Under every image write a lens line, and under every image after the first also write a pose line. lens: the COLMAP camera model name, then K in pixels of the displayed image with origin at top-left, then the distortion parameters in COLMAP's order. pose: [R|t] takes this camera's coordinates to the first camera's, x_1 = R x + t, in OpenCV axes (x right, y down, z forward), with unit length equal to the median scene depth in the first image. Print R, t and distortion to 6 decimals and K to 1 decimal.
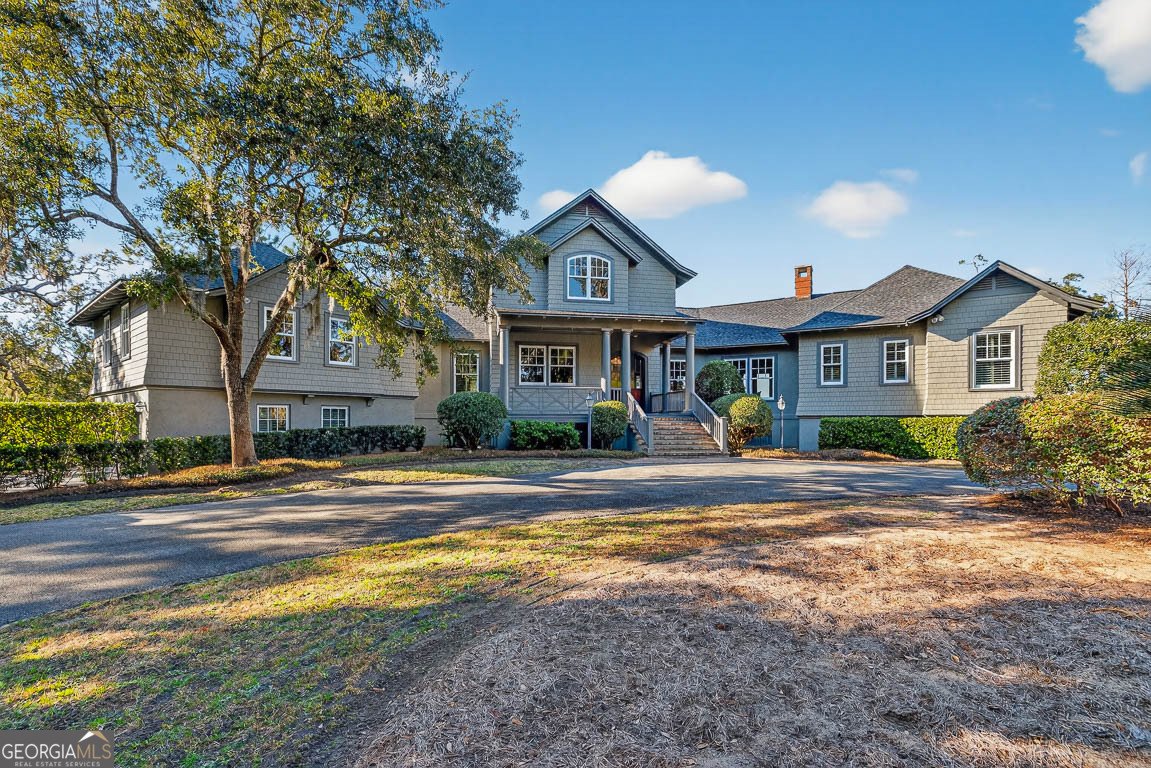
lens RADIAL K [[520.8, 0, 571.1], [0, 520.8, 419.5], [0, 0, 1]] dist [0.000883, -0.000435]
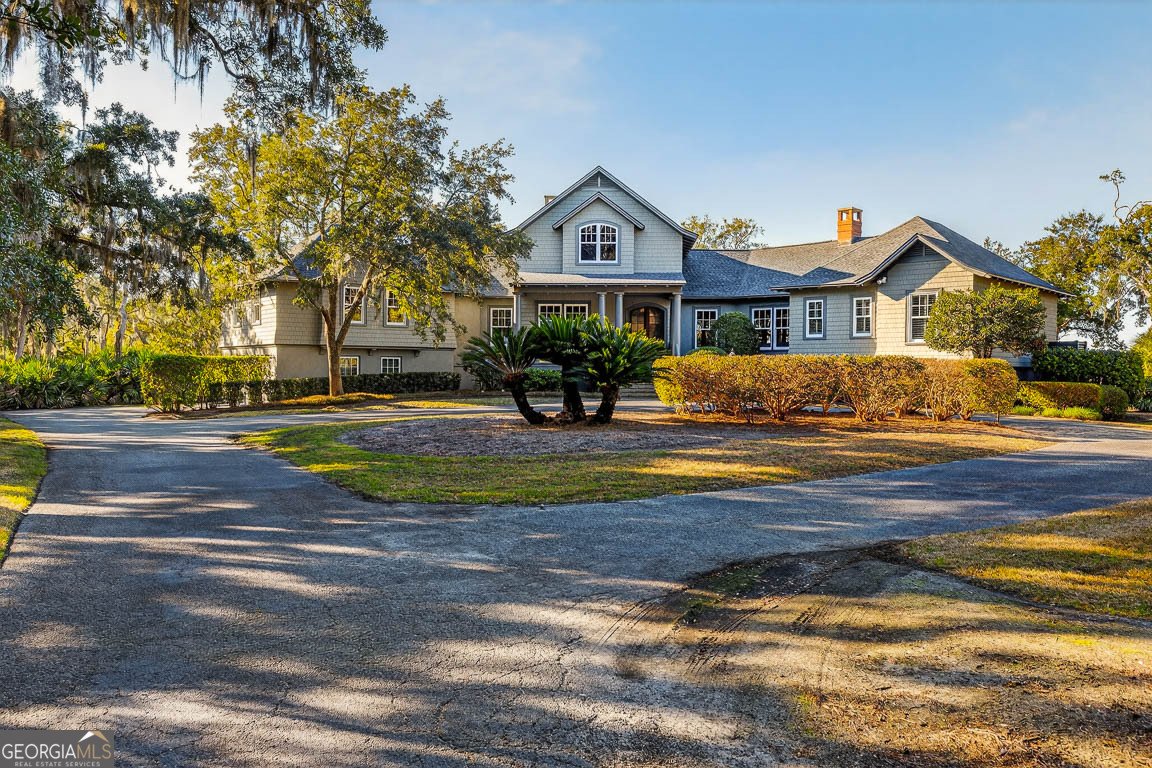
lens RADIAL K [[912.0, 0, 568.9], [0, 912.0, 381.0], [0, 0, 1]] dist [-0.002687, -0.018431]
pose [[0.970223, 0.008494, -0.242066, 0.502318], [-0.005007, 0.999875, 0.015019, -0.001650], [0.242163, -0.013360, 0.970144, -1.046321]]
